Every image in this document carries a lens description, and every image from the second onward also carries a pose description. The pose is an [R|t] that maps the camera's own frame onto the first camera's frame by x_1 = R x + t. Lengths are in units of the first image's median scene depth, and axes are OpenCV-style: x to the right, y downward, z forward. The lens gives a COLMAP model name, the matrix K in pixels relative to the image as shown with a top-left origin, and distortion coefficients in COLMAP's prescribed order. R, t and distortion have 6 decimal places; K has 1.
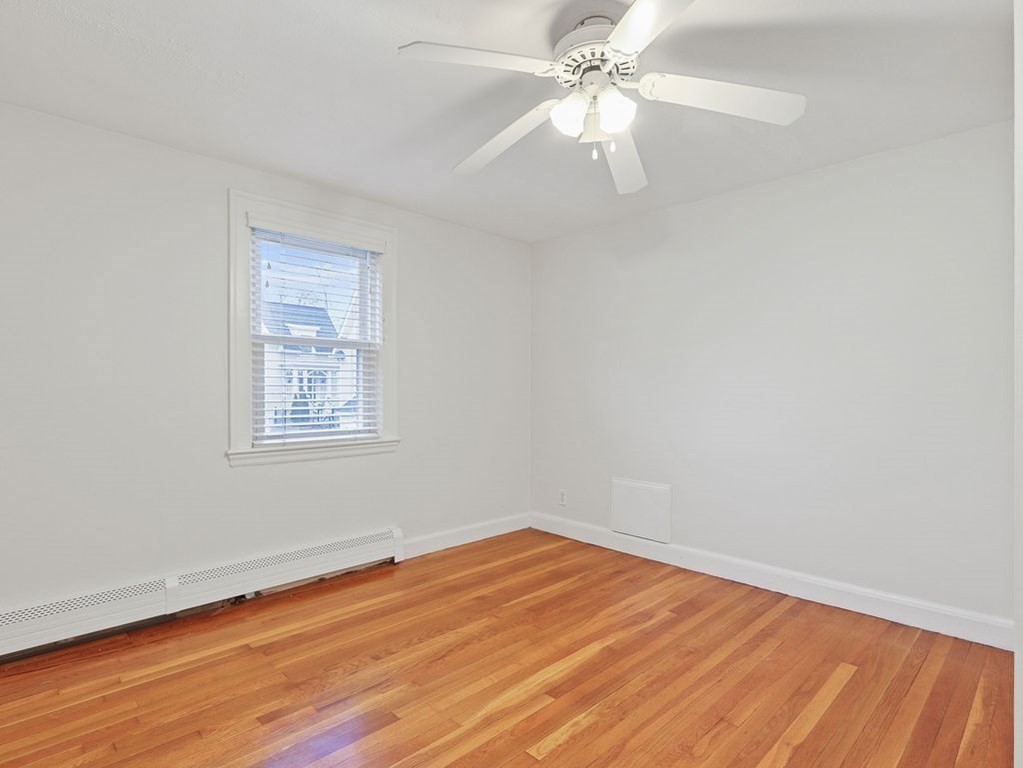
lens RADIAL K [[547.6, 0, 507.1], [0, 547.6, 391.4], [0, 0, 1]] dist [0.000939, -0.003999]
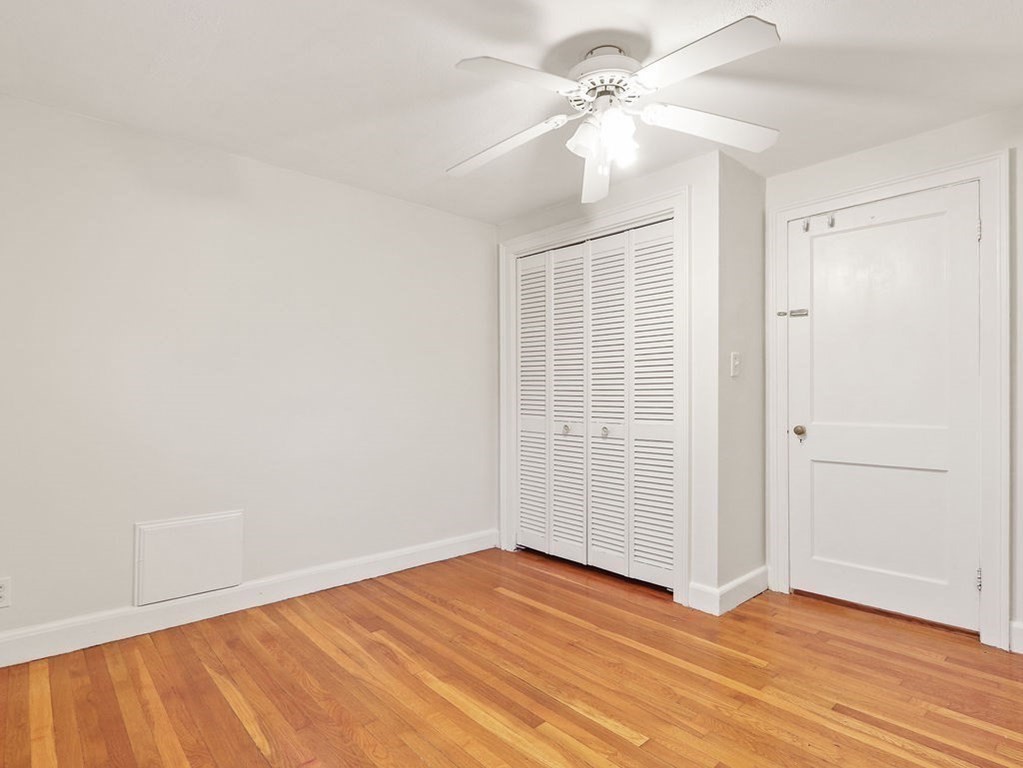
lens RADIAL K [[547.6, 0, 513.4], [0, 547.6, 385.1], [0, 0, 1]] dist [0.000939, -0.003999]
pose [[0.034988, 0.008269, 0.999354, -0.590866], [0.005450, 0.999949, -0.008465, 0.002091], [-0.999373, 0.005742, 0.034941, 0.717946]]
